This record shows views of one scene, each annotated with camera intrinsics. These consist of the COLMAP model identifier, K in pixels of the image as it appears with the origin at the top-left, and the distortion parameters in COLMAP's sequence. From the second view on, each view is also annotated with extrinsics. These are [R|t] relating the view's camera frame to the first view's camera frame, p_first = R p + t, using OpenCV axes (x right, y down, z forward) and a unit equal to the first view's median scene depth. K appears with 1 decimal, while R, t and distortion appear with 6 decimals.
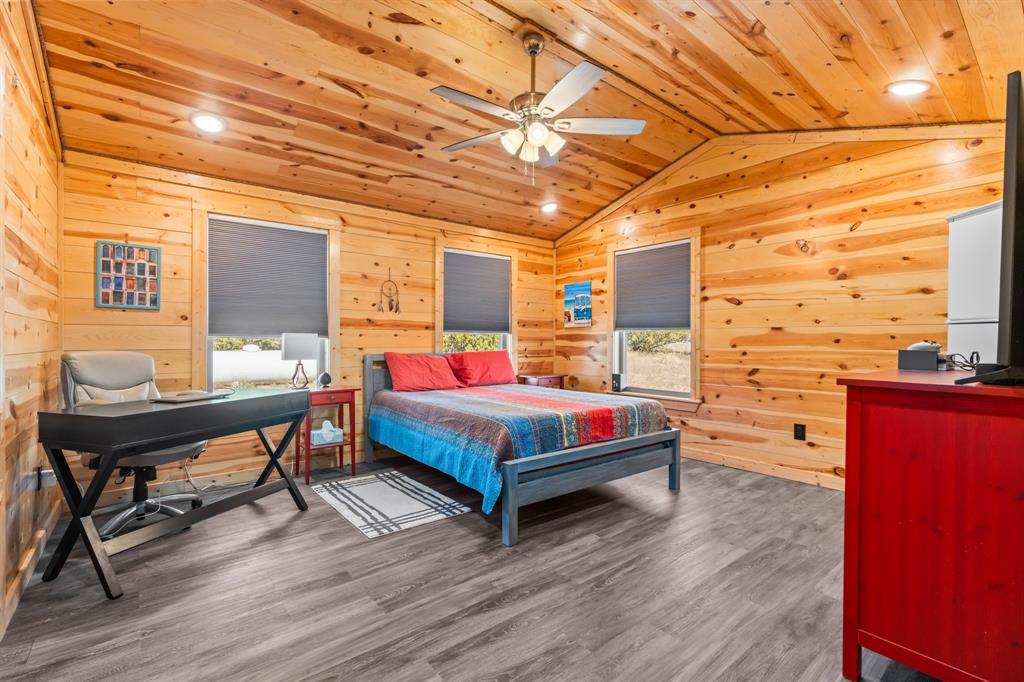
lens RADIAL K [[461.4, 0, 510.5], [0, 461.4, 343.6], [0, 0, 1]] dist [-0.007534, 0.001299]
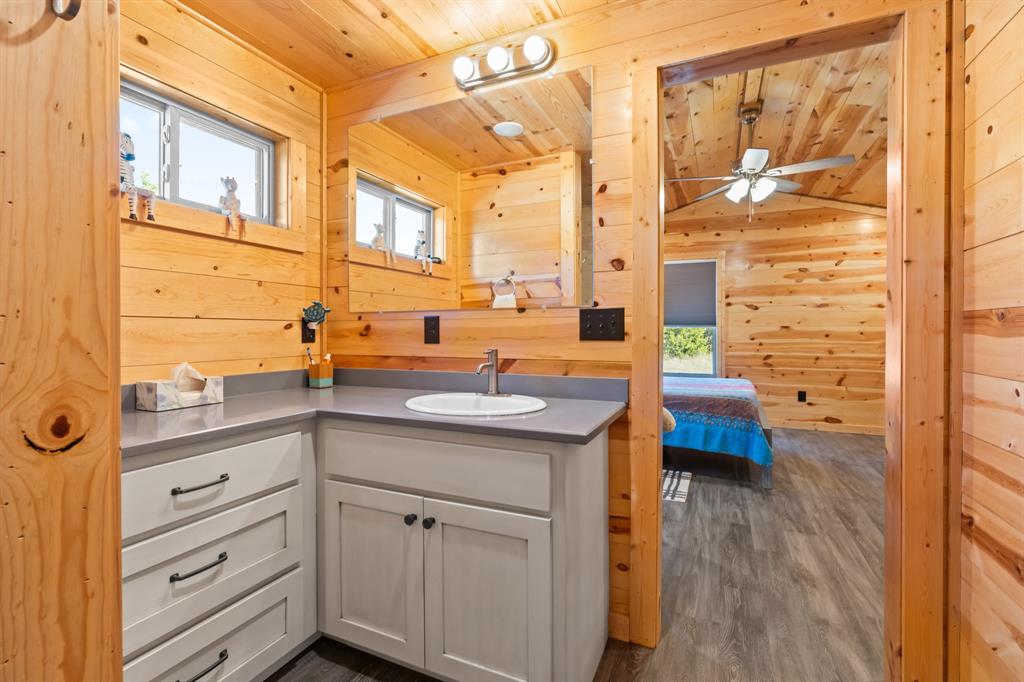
lens RADIAL K [[461.4, 0, 509.9], [0, 461.4, 334.6], [0, 0, 1]] dist [-0.007534, 0.001299]
pose [[0.894651, -0.004554, 0.446743, -0.895181], [0.003529, 0.999989, 0.003127, -0.017370], [-0.446753, -0.001222, 0.894657, 0.086067]]
